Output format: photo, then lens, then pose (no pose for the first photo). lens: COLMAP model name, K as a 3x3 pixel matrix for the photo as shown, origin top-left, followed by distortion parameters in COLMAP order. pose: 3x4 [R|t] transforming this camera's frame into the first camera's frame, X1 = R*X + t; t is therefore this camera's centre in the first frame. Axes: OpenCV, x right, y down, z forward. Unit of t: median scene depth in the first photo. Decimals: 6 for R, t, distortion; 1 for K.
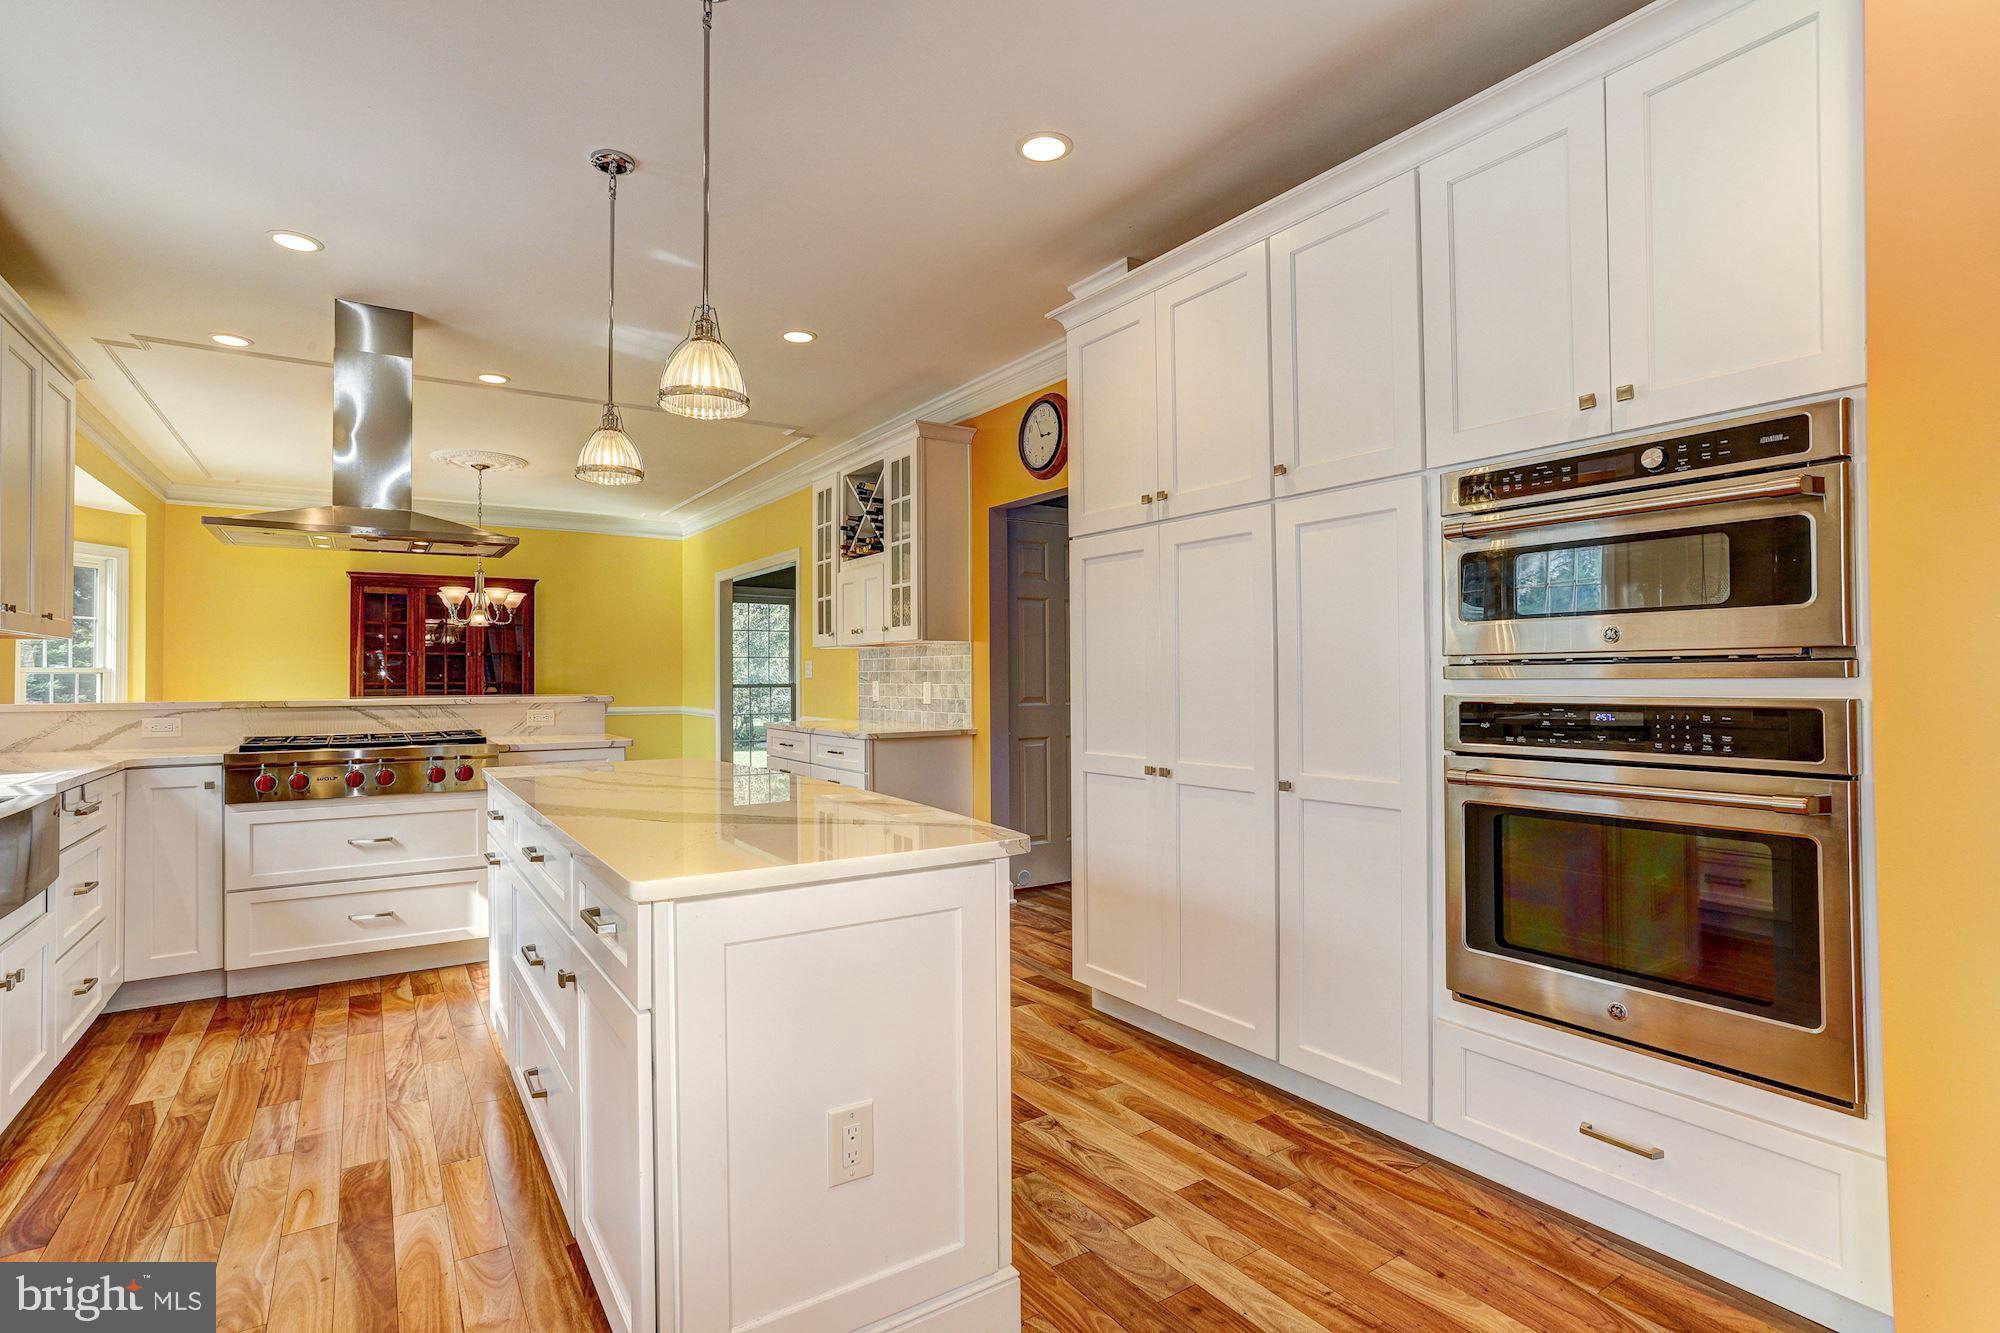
lens RADIAL K [[982.5, 0, 1013.0], [0, 982.5, 666.2], [0, 0, 1]] dist [-0.040749, 0.020851]
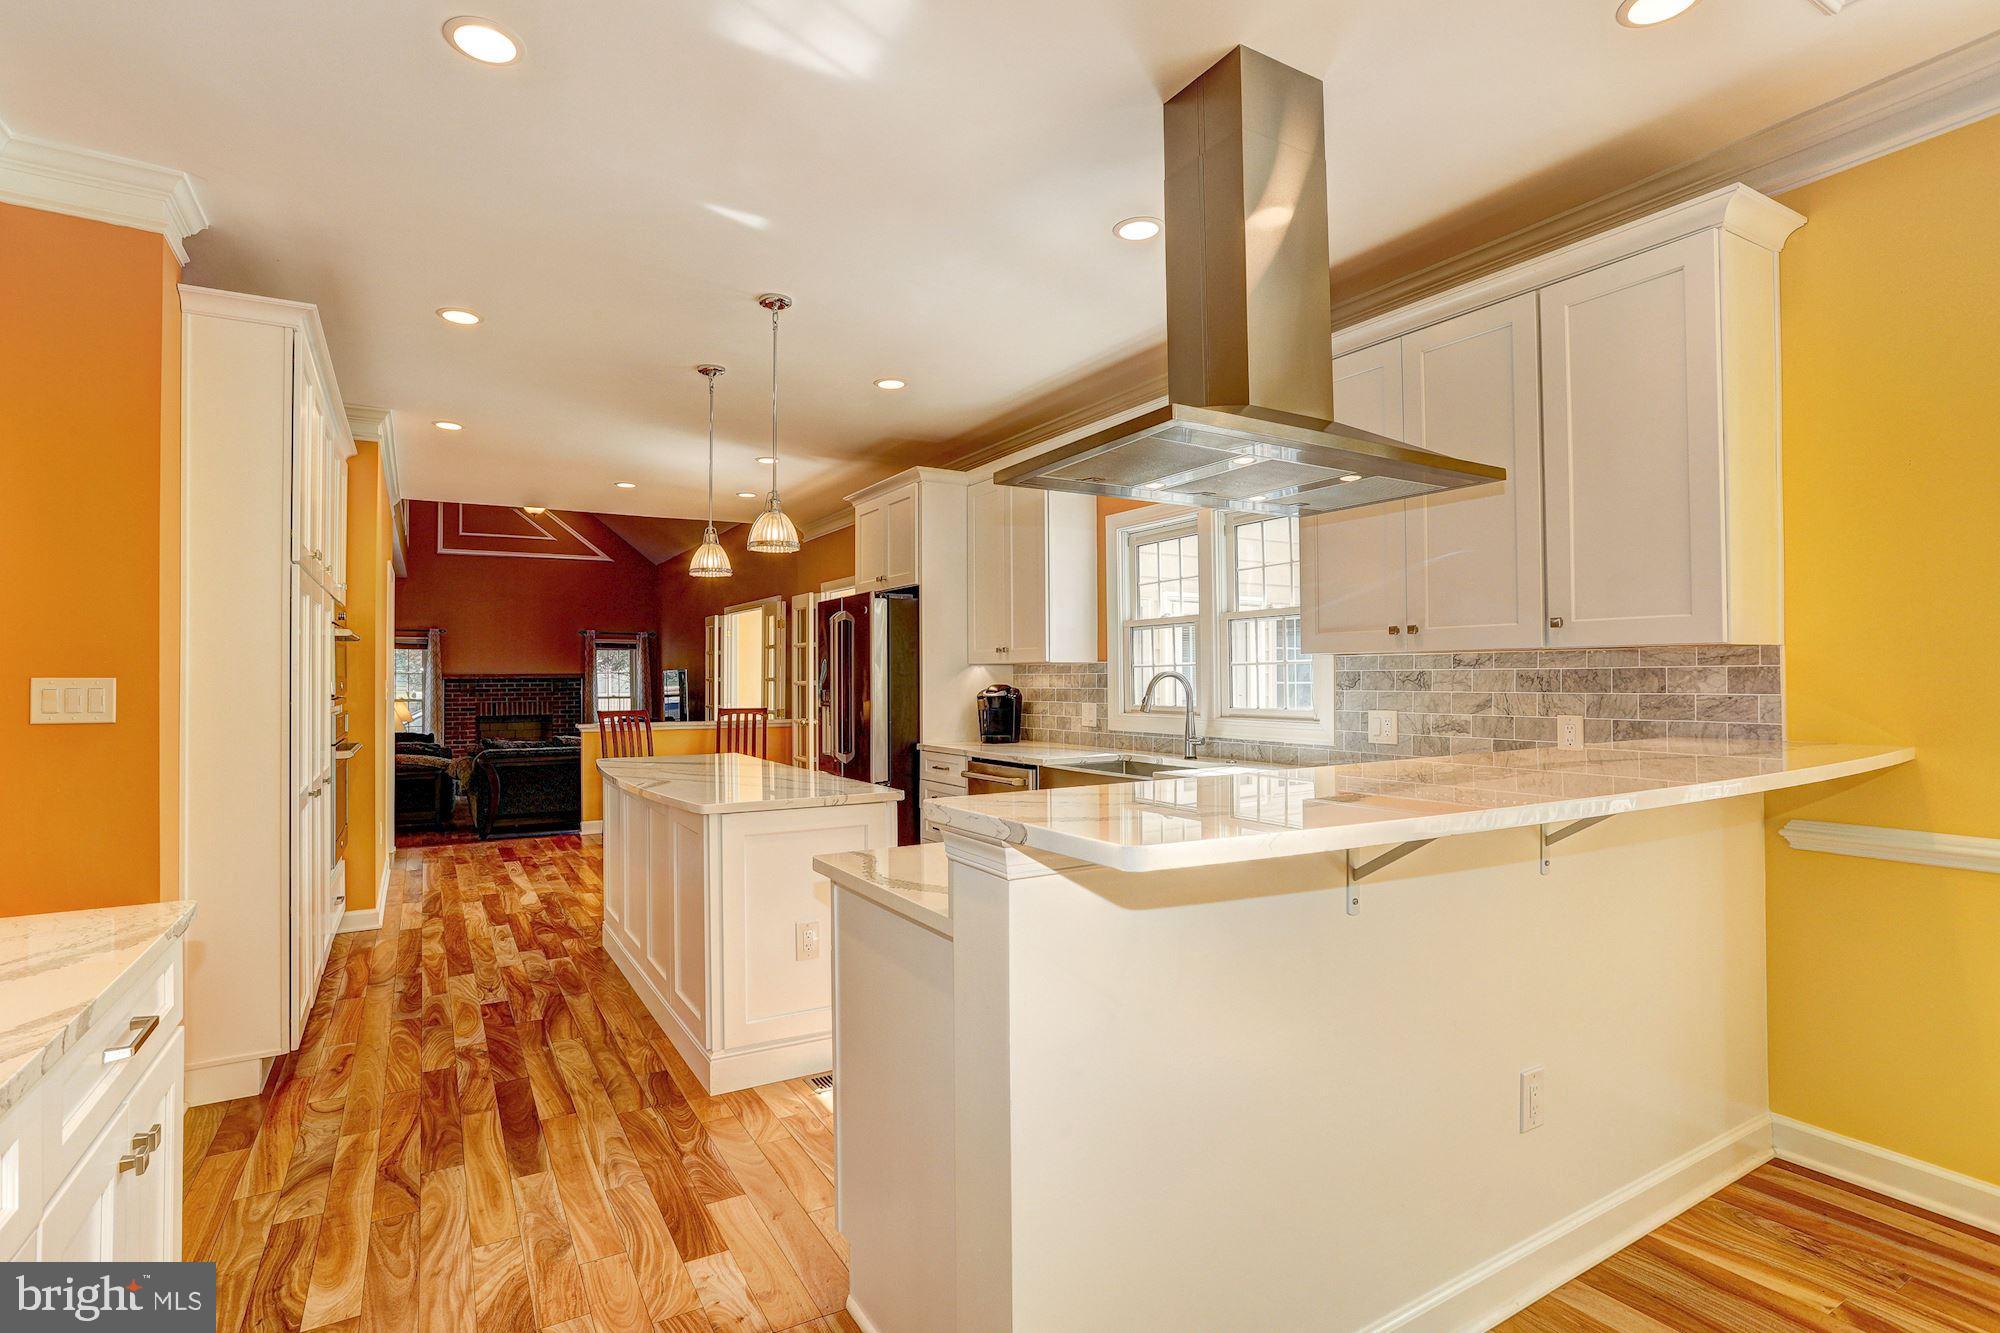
lens RADIAL K [[982.5, 0, 987.7], [0, 982.5, 668.0], [0, 0, 1]] dist [-0.040749, 0.020851]
pose [[-0.997776, 0.008751, 0.066077, -0.590026], [0.007325, 0.999735, -0.021804, -0.002739], [-0.066251, -0.021271, -0.997576, 1.735747]]
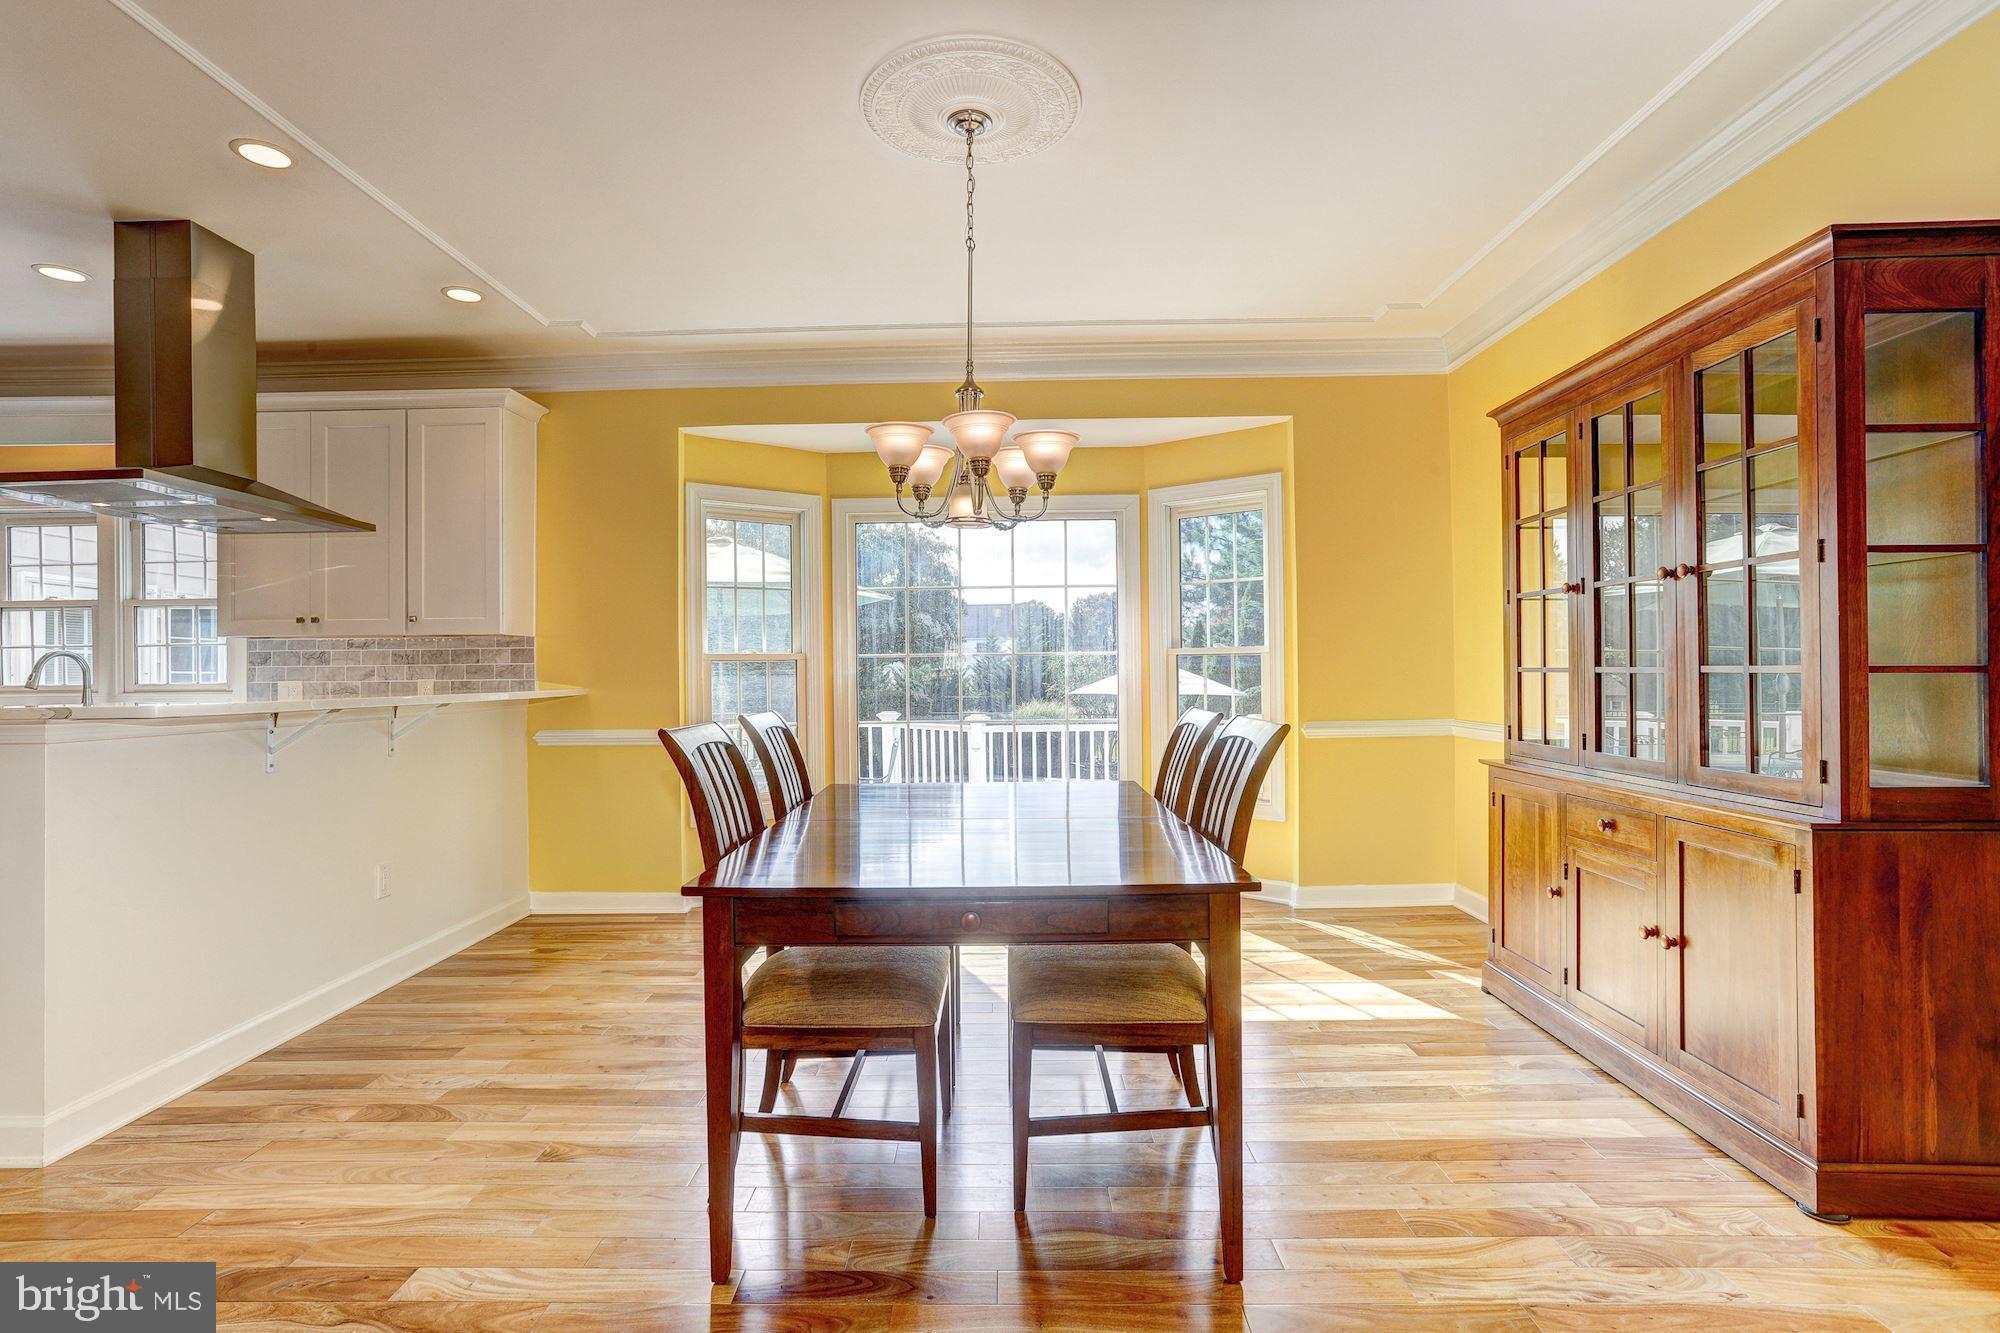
lens RADIAL K [[982.5, 0, 989.9], [0, 982.5, 671.7], [0, 0, 1]] dist [-0.040749, 0.020851]
pose [[-0.585522, 0.004527, -0.810644, -0.421065], [0.019912, 0.999763, -0.008799, 0.039142], [0.810412, -0.021293, -0.585474, 2.242371]]
